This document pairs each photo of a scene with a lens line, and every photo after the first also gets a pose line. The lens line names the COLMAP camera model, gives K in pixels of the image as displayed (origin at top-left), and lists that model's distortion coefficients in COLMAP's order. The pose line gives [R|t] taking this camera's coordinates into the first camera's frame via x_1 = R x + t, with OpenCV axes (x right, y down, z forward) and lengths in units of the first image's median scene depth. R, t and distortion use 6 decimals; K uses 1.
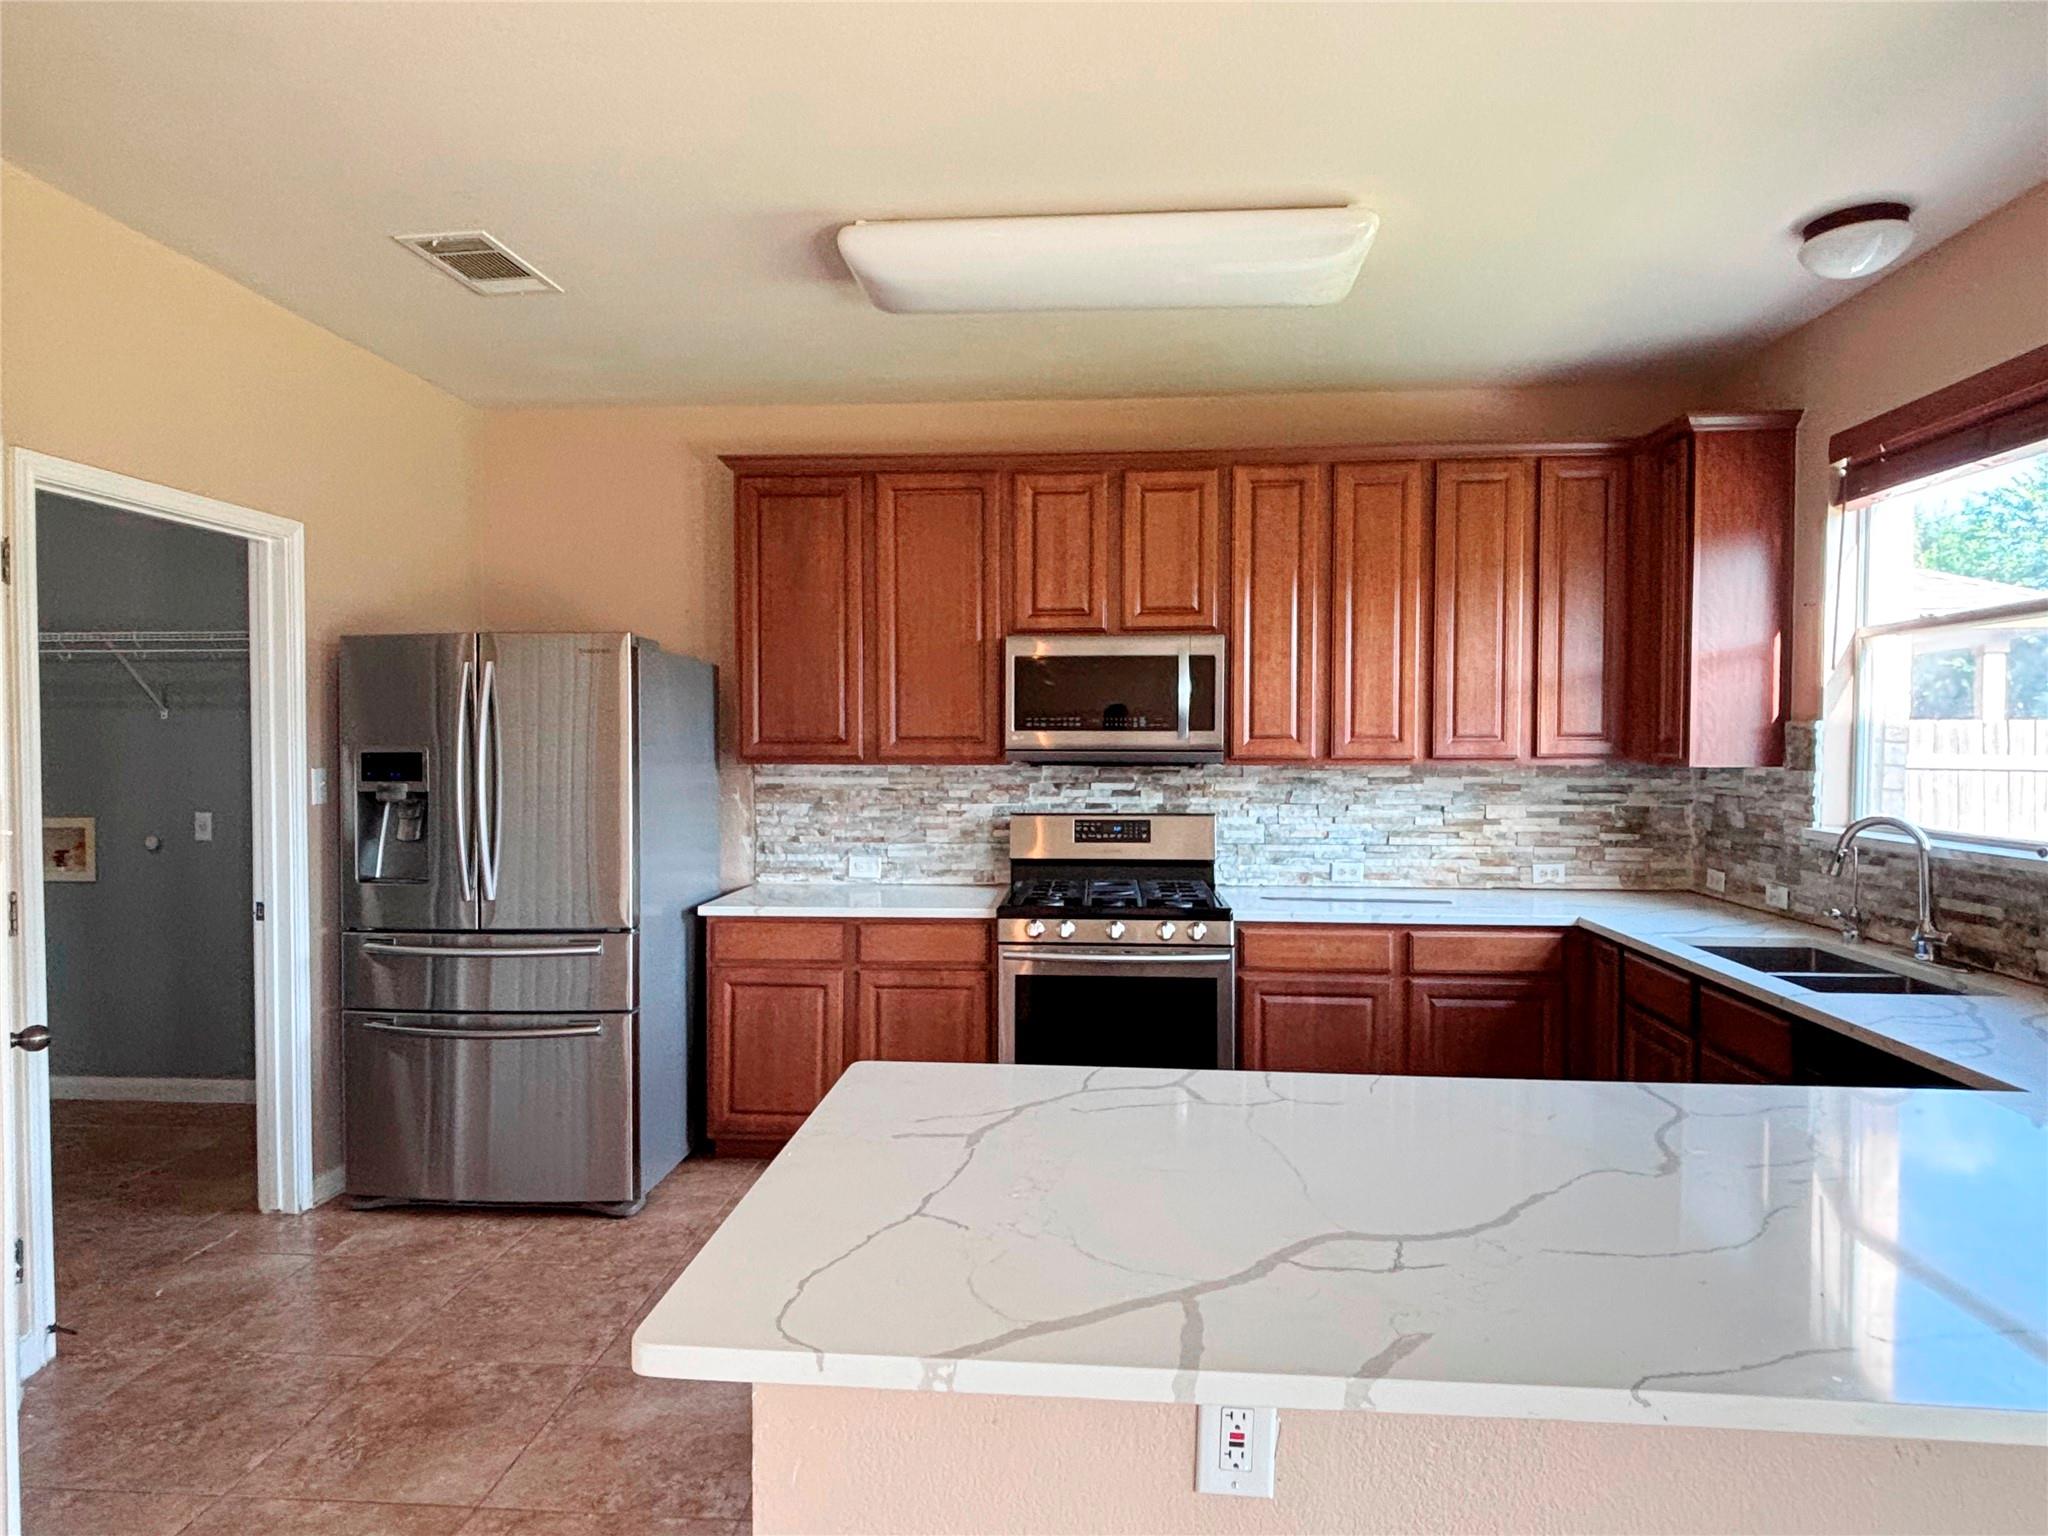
lens RADIAL K [[1169.4, 0, 1019.9], [0, 1169.4, 763.9], [0, 0, 1]] dist [-0.005260, 0.001569]
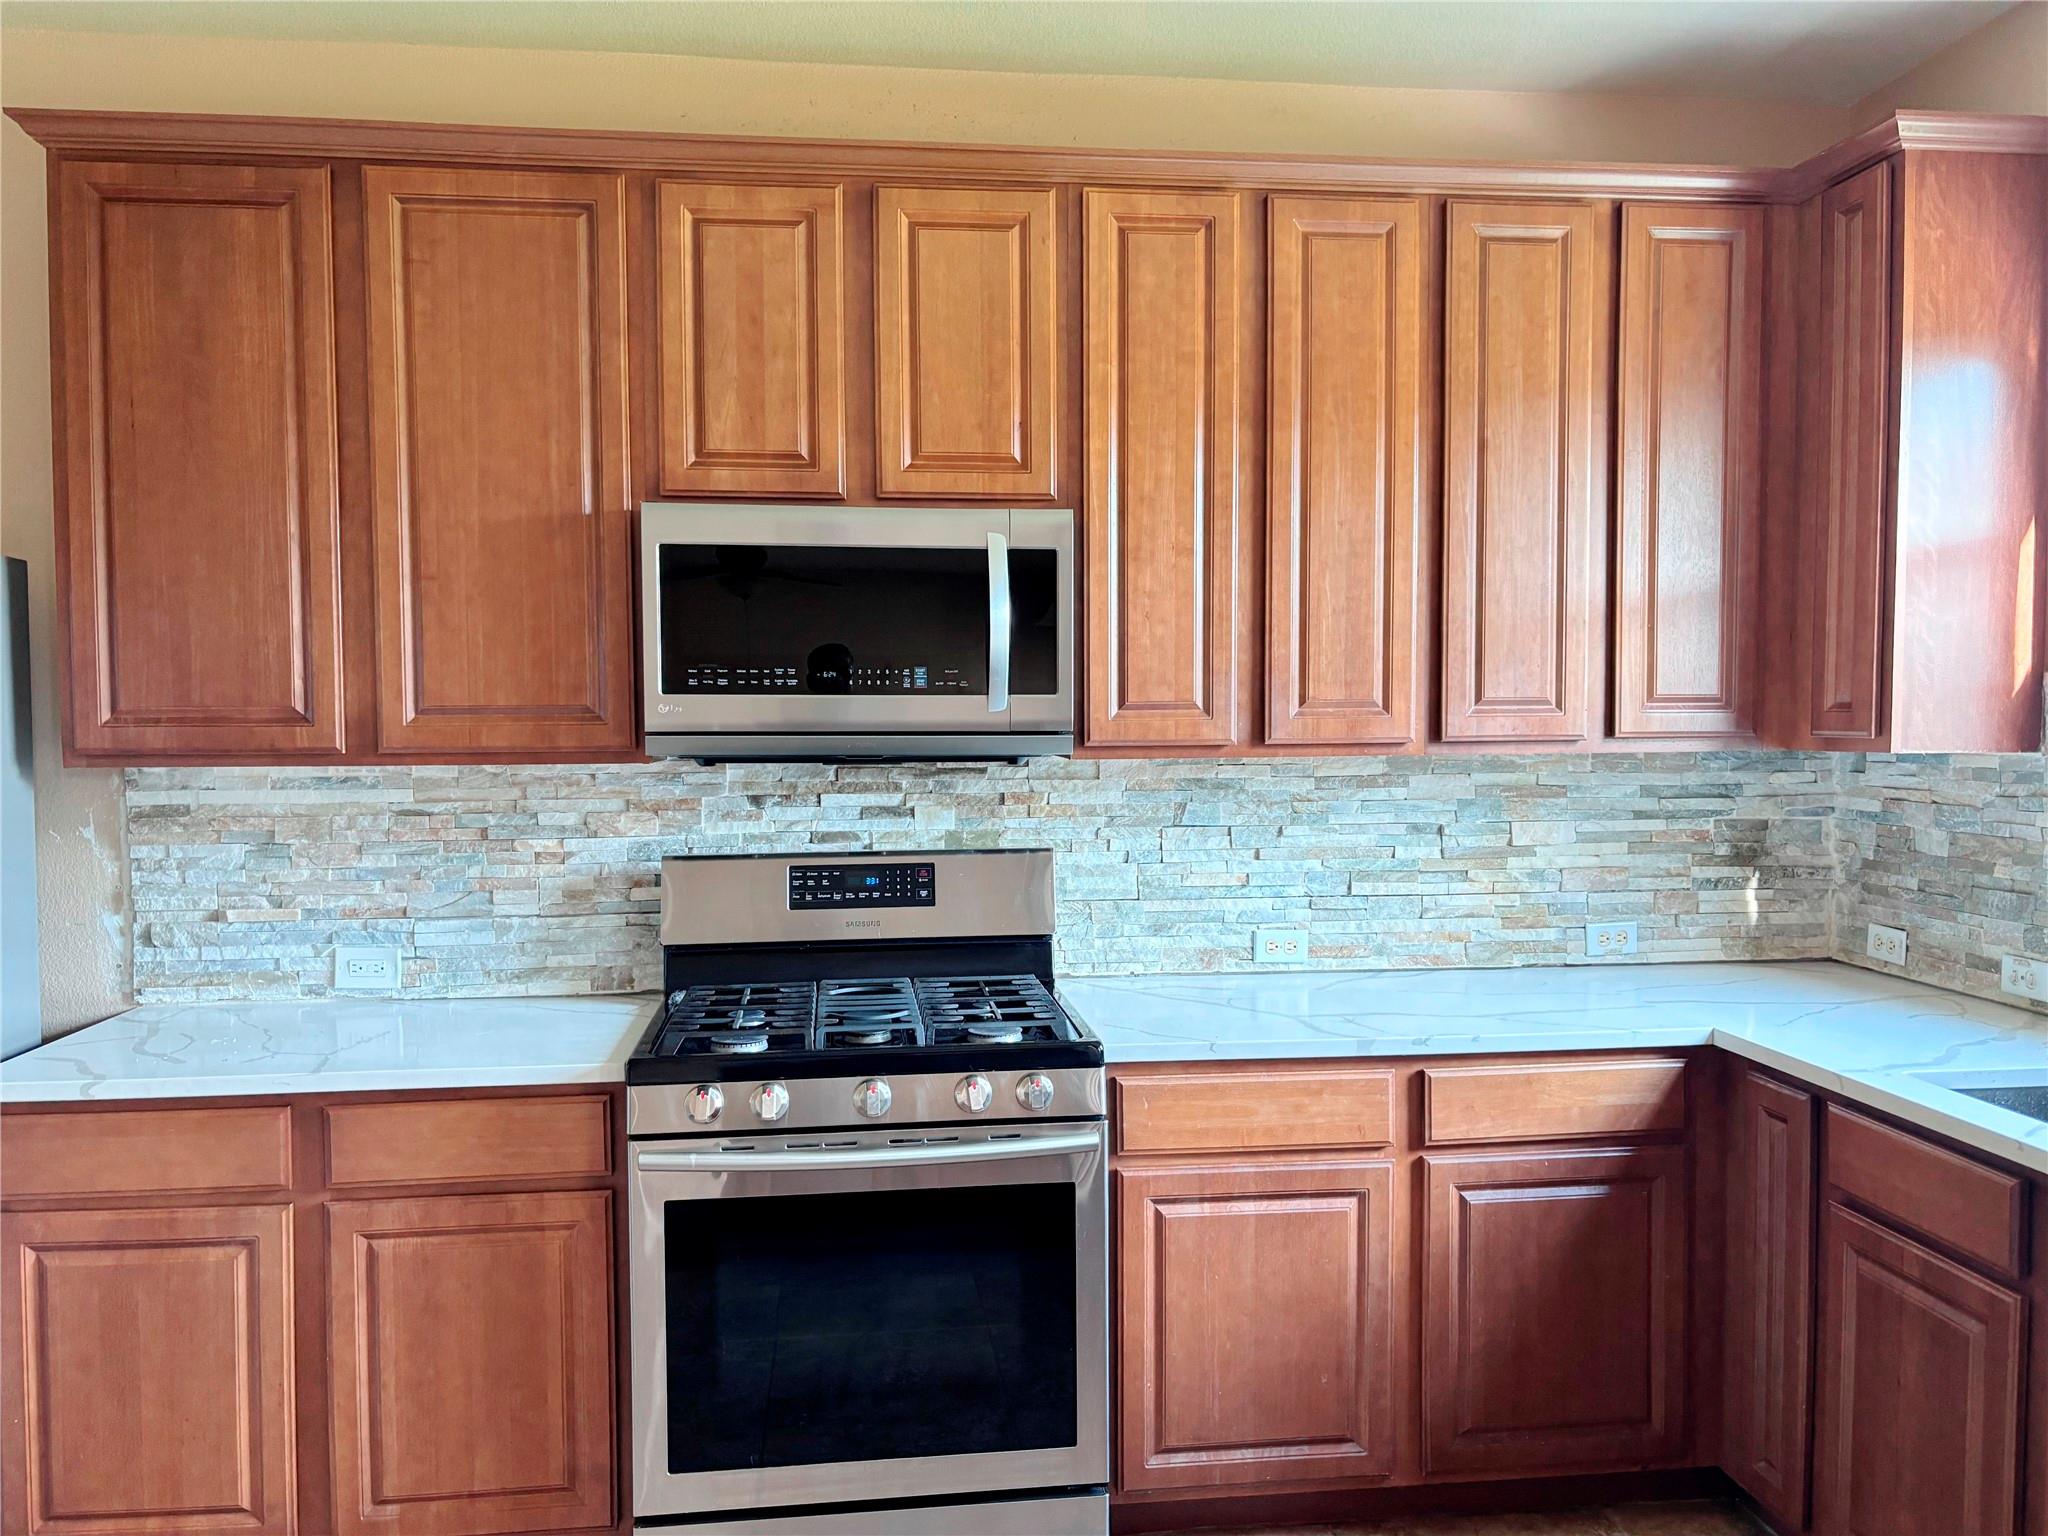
lens RADIAL K [[1563.6, 0, 1020.4], [0, 1563.6, 780.6], [0, 0, 1]] dist [0.014776, -0.004759]
pose [[0.982134, -0.013940, 0.187664, 0.019216], [0.009974, 0.999707, 0.022063, -0.004943], [-0.187916, -0.019797, 0.981986, 0.311863]]
